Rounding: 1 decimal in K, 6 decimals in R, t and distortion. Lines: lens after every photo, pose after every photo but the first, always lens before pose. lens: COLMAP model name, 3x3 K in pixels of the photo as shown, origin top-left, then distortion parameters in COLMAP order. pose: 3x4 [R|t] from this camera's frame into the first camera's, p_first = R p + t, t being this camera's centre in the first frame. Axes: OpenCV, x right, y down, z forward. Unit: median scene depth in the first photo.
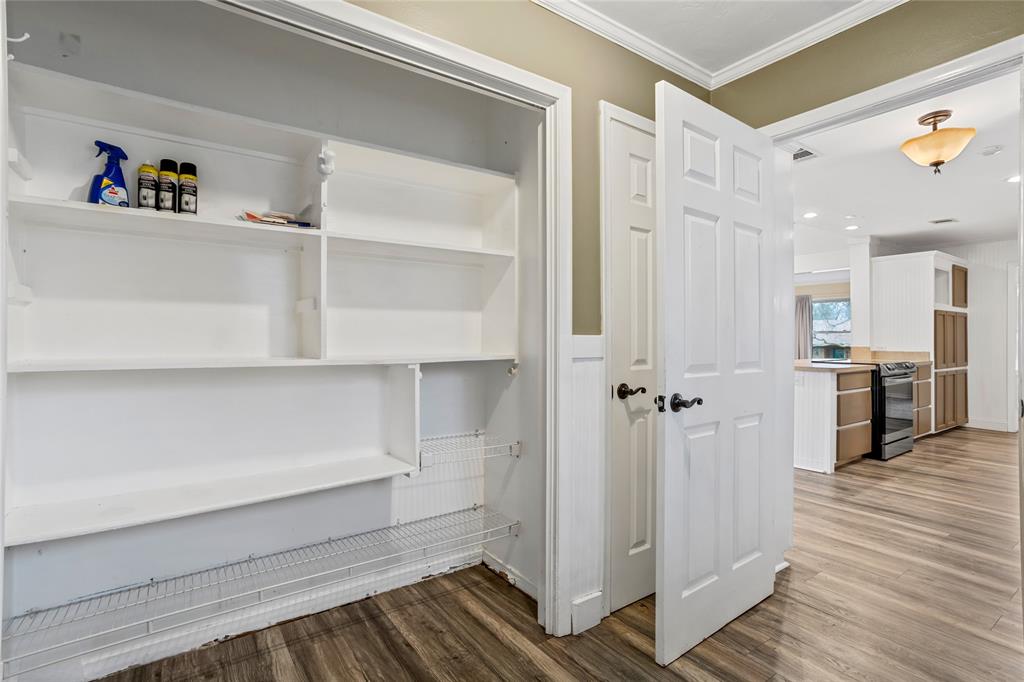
lens RADIAL K [[496.1, 0, 507.6], [0, 496.1, 336.4], [0, 0, 1]] dist [-0.034763, 0.023389]
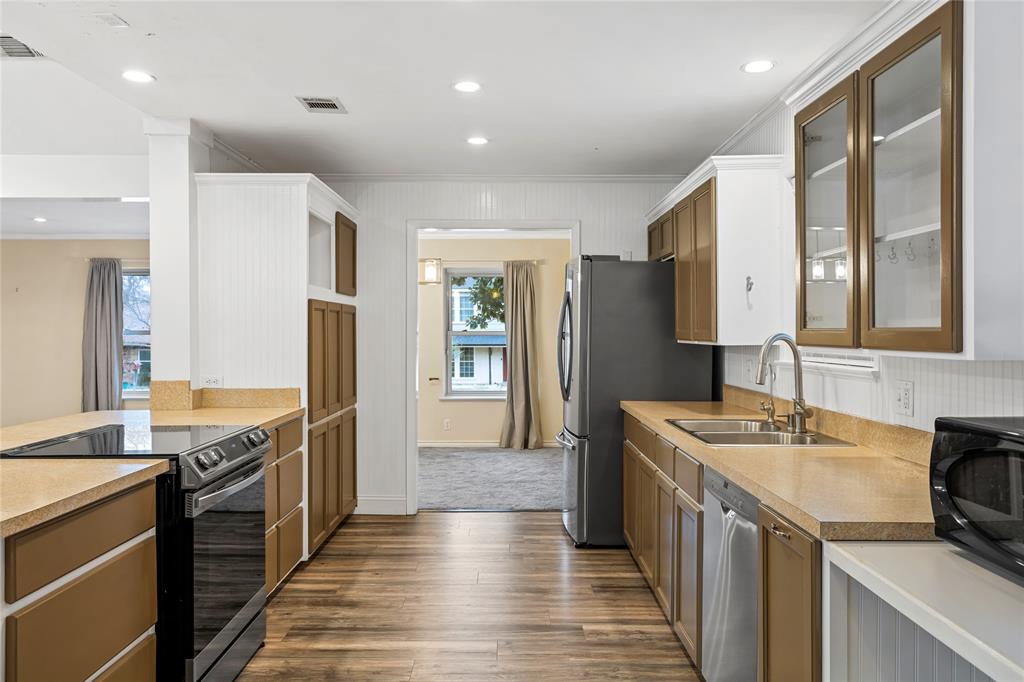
lens RADIAL K [[790.9, 0, 512.0], [0, 790.9, 341.0], [0, 0, 1]] dist [-0.008829, -0.001559]
pose [[0.572430, -0.010935, 0.819880, 0.345582], [-0.003424, 0.999870, 0.015727, -0.025781], [-0.819946, -0.011810, 0.572319, 0.387053]]
